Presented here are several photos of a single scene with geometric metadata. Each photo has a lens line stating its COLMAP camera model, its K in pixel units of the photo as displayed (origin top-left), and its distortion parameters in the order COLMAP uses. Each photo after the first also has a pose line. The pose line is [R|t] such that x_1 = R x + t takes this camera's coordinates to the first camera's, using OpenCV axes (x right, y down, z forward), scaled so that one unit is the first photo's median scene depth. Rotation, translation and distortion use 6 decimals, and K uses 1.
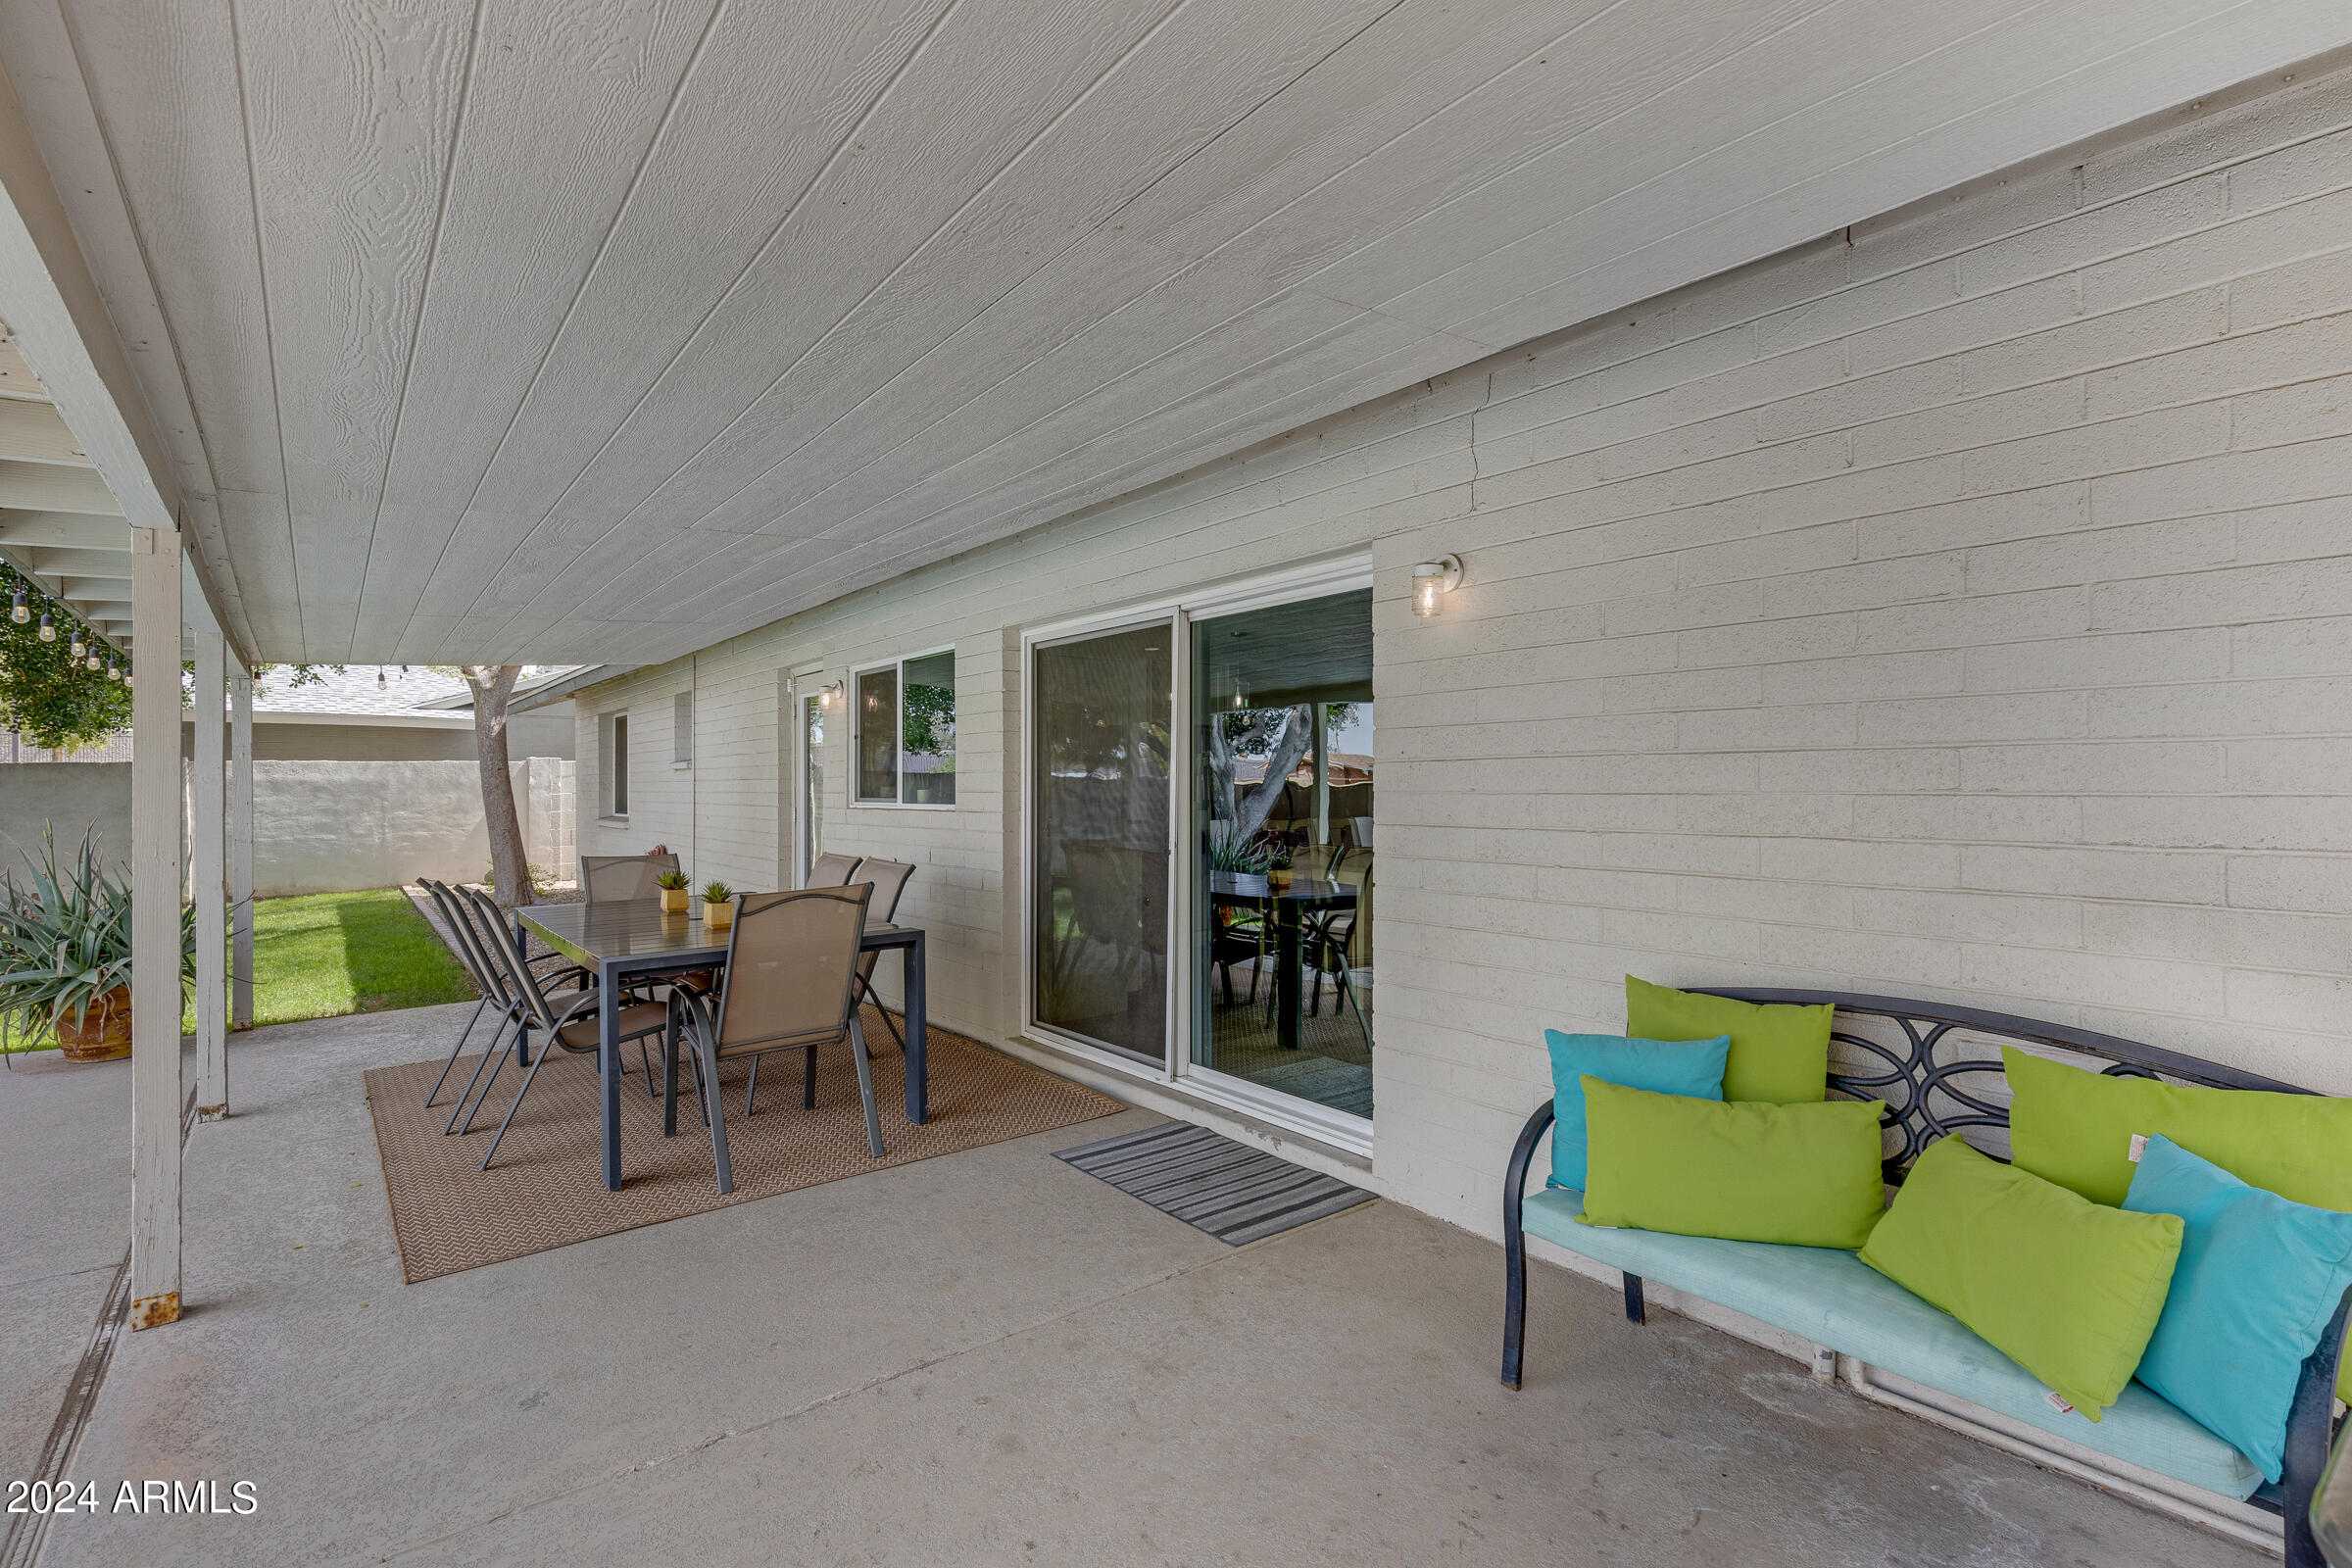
lens RADIAL K [[1072.1, 0, 1170.2], [0, 1072.1, 790.5], [0, 0, 1]] dist [-0.011456, -0.000006]
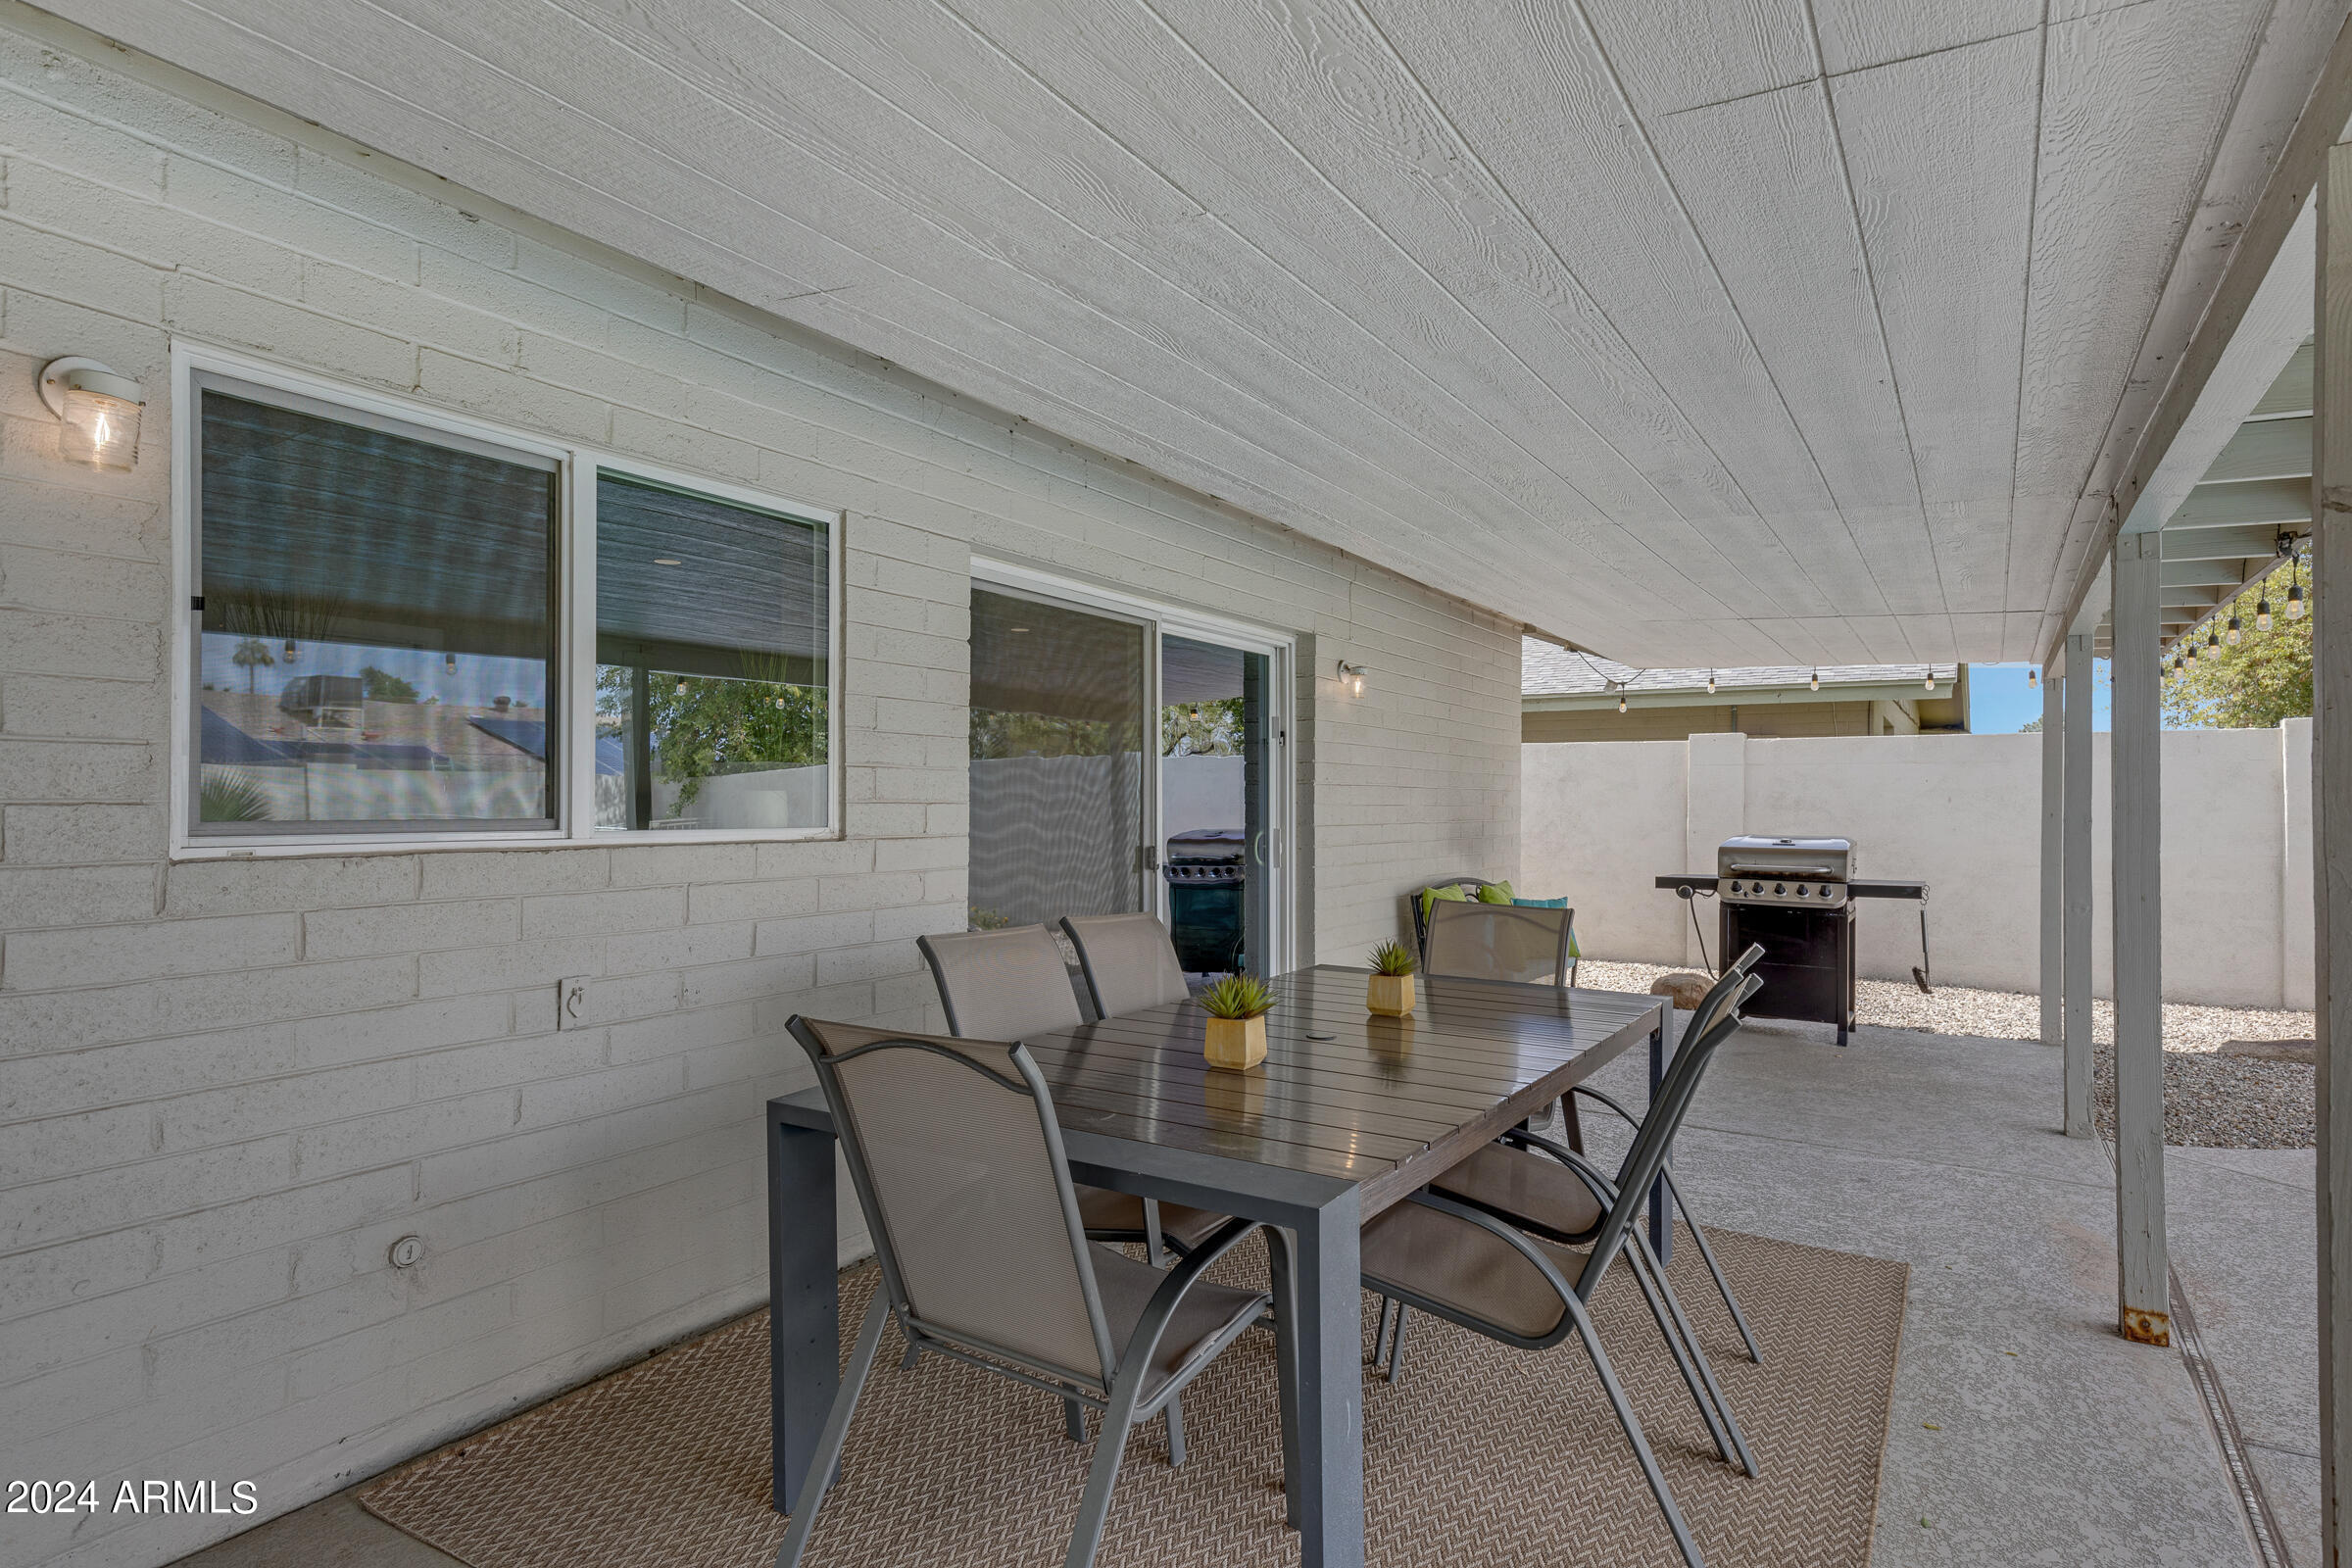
lens RADIAL K [[1327.7, 0, 1171.1], [0, 1327.7, 793.0], [0, 0, 1]] dist [0.027480, 0.000329]
pose [[-0.341515, 0.010578, 0.939817, -1.568707], [-0.000724, 0.999933, -0.011517, 0.007558], [-0.939876, -0.004614, -0.341485, 1.949667]]
